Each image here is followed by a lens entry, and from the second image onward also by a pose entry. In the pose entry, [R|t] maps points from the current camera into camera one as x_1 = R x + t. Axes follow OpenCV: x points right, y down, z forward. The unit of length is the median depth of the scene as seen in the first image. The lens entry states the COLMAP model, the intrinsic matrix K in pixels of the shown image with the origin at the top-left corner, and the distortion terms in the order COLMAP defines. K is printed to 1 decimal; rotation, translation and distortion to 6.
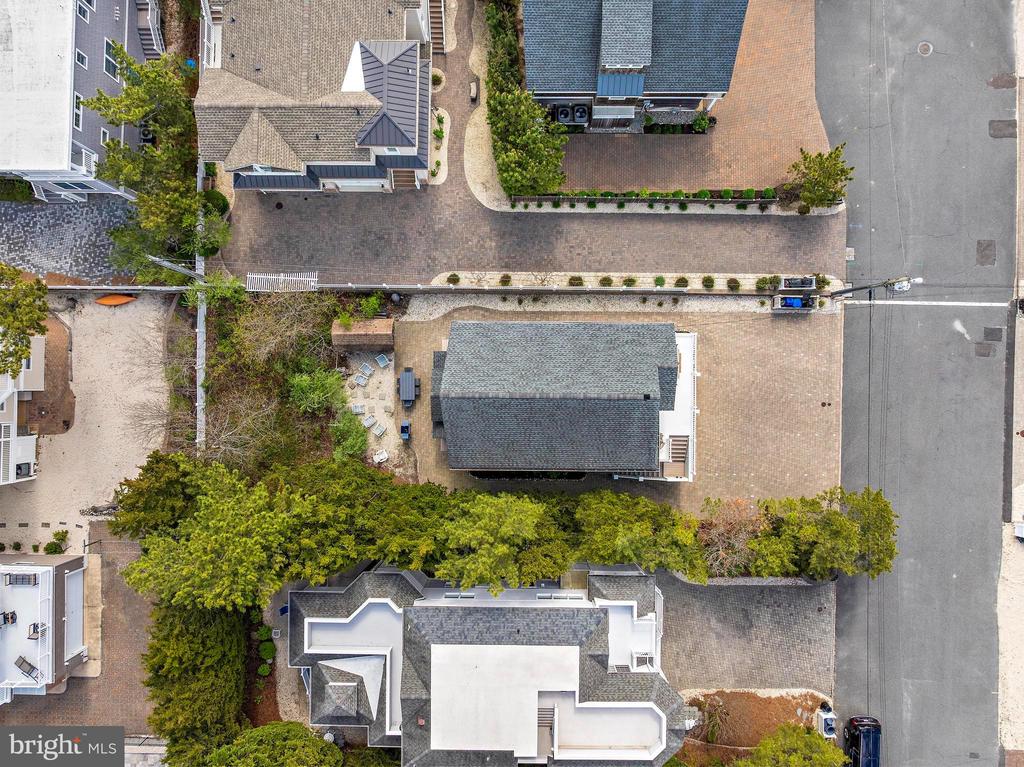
lens RADIAL K [[739.6, 0, 511.6], [0, 739.6, 378.3], [0, 0, 1]] dist [-0.033475, -0.008487]
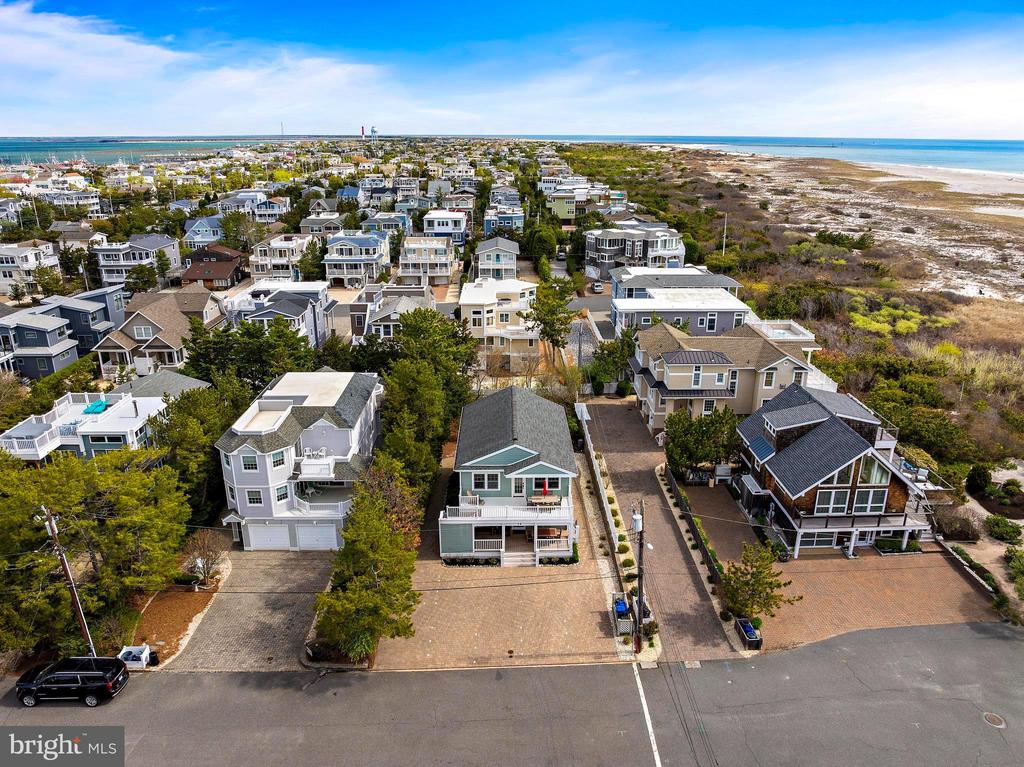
lens RADIAL K [[739.6, 0, 511.6], [0, 739.6, 378.3], [0, 0, 1]] dist [-0.033475, -0.008487]
pose [[0.020318, 0.313728, -0.949296, 1.156716], [-0.999763, 0.013785, -0.016843, 0.045535], [0.007802, 0.949413, 0.313934, 0.431731]]
